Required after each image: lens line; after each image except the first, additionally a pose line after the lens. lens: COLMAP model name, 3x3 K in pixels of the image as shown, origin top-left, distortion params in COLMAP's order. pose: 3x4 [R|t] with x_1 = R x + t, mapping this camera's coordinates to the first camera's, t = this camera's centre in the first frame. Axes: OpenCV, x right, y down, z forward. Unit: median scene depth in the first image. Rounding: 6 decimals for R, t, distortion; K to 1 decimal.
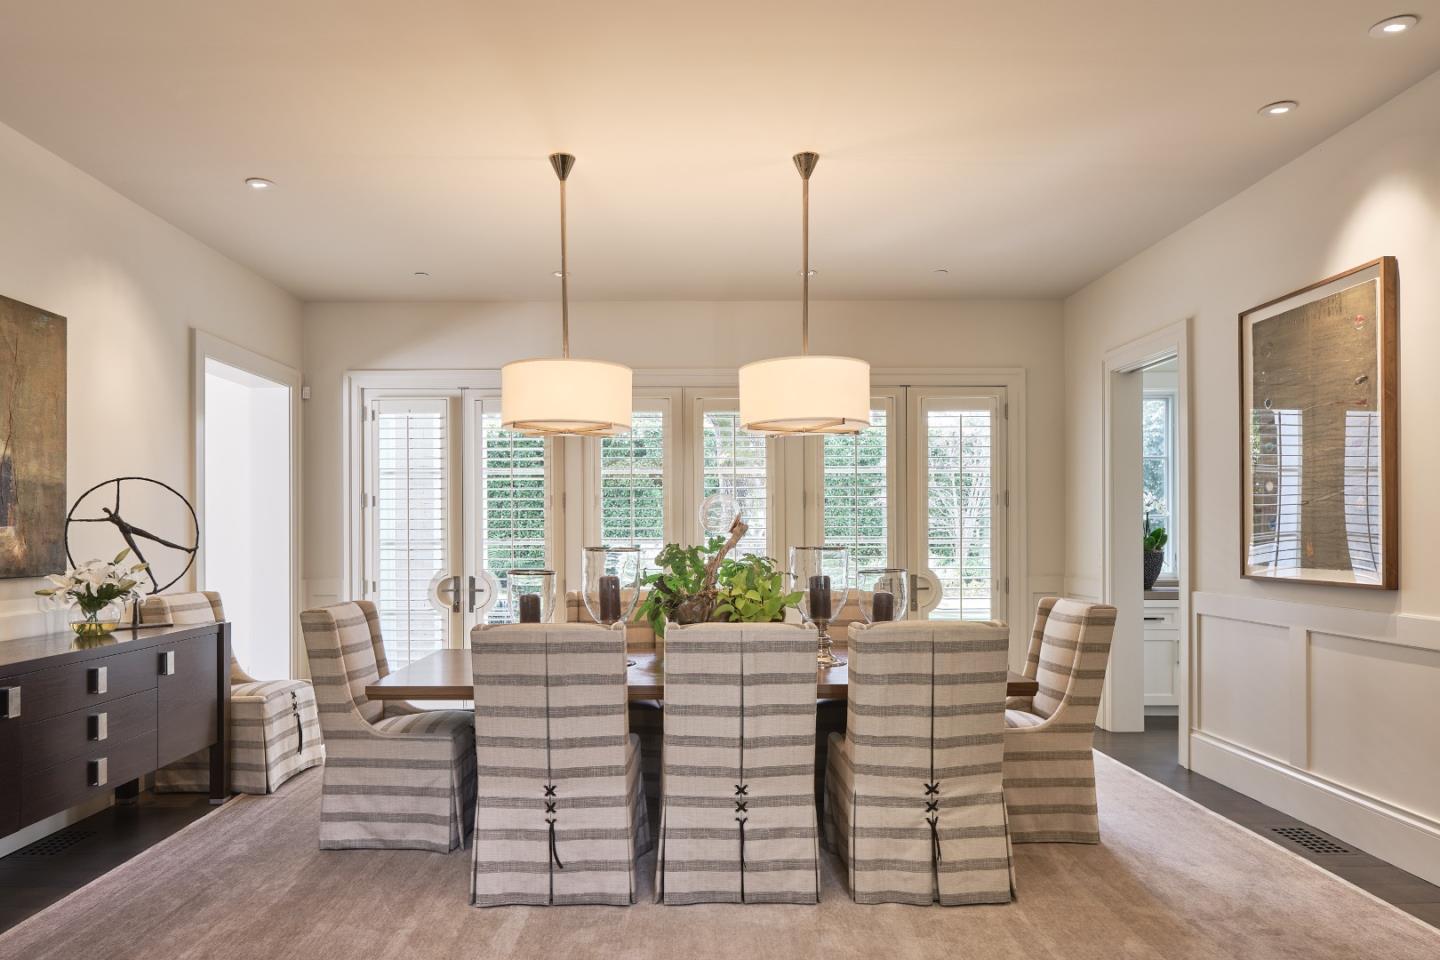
lens RADIAL K [[796.4, 0, 720.0], [0, 796.4, 508.9], [0, 0, 1]] dist [-0.003397, -0.000080]
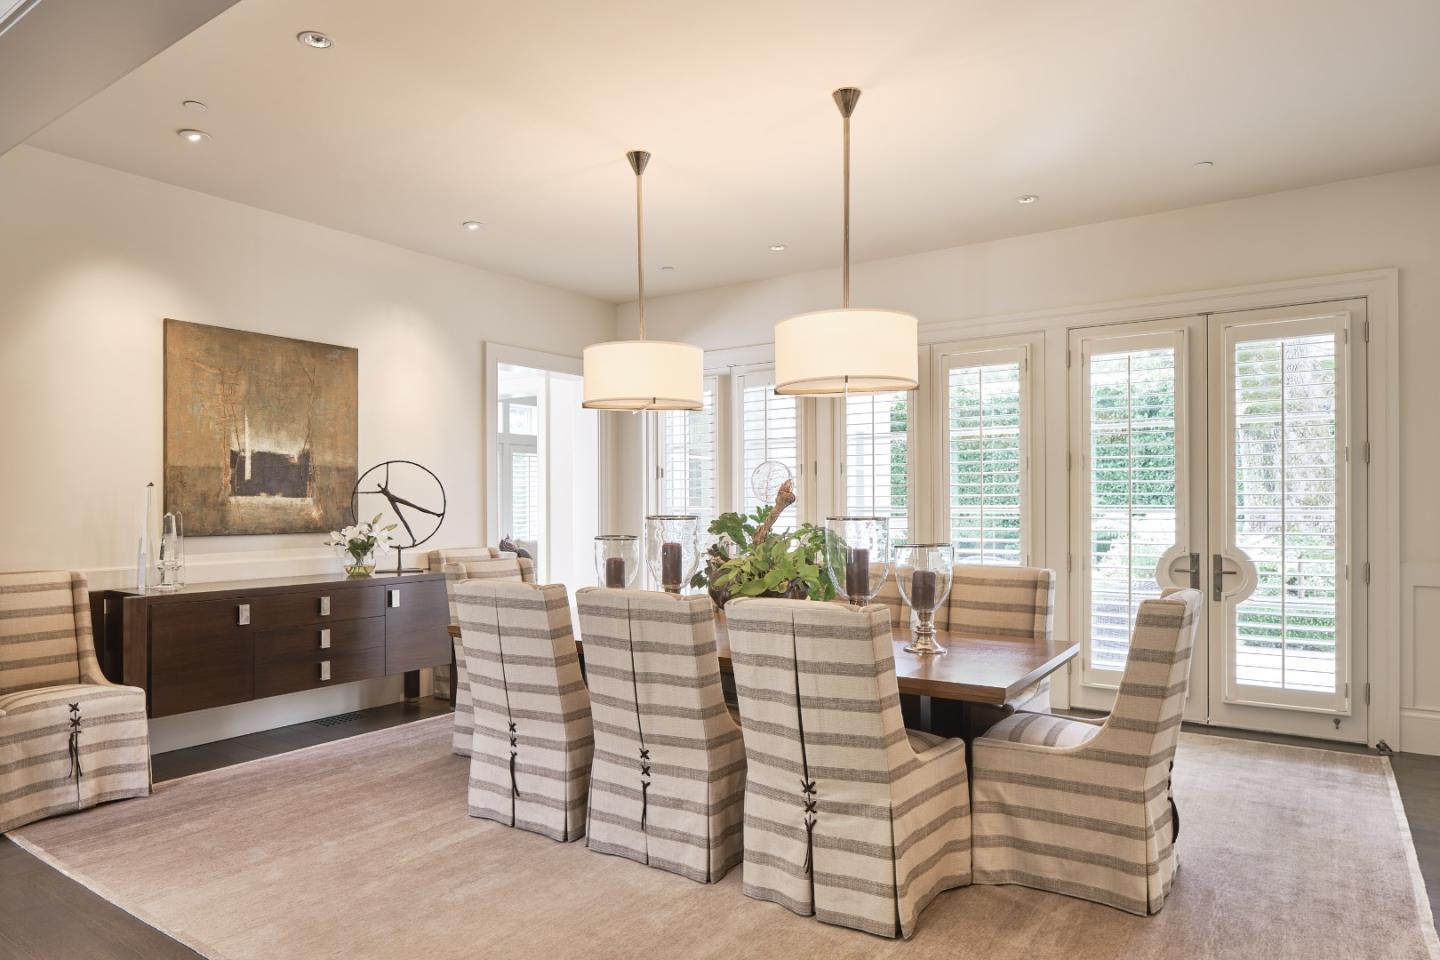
lens RADIAL K [[814.0, 0, 720.0], [0, 814.0, 480.0], [0, 0, 1]] dist [-0.001318, -0.000340]
pose [[0.844833, -0.014178, -0.534842, 0.539885], [0.017323, 0.999850, 0.000858, 0.001456], [0.534749, -0.009990, 0.844952, 0.137813]]
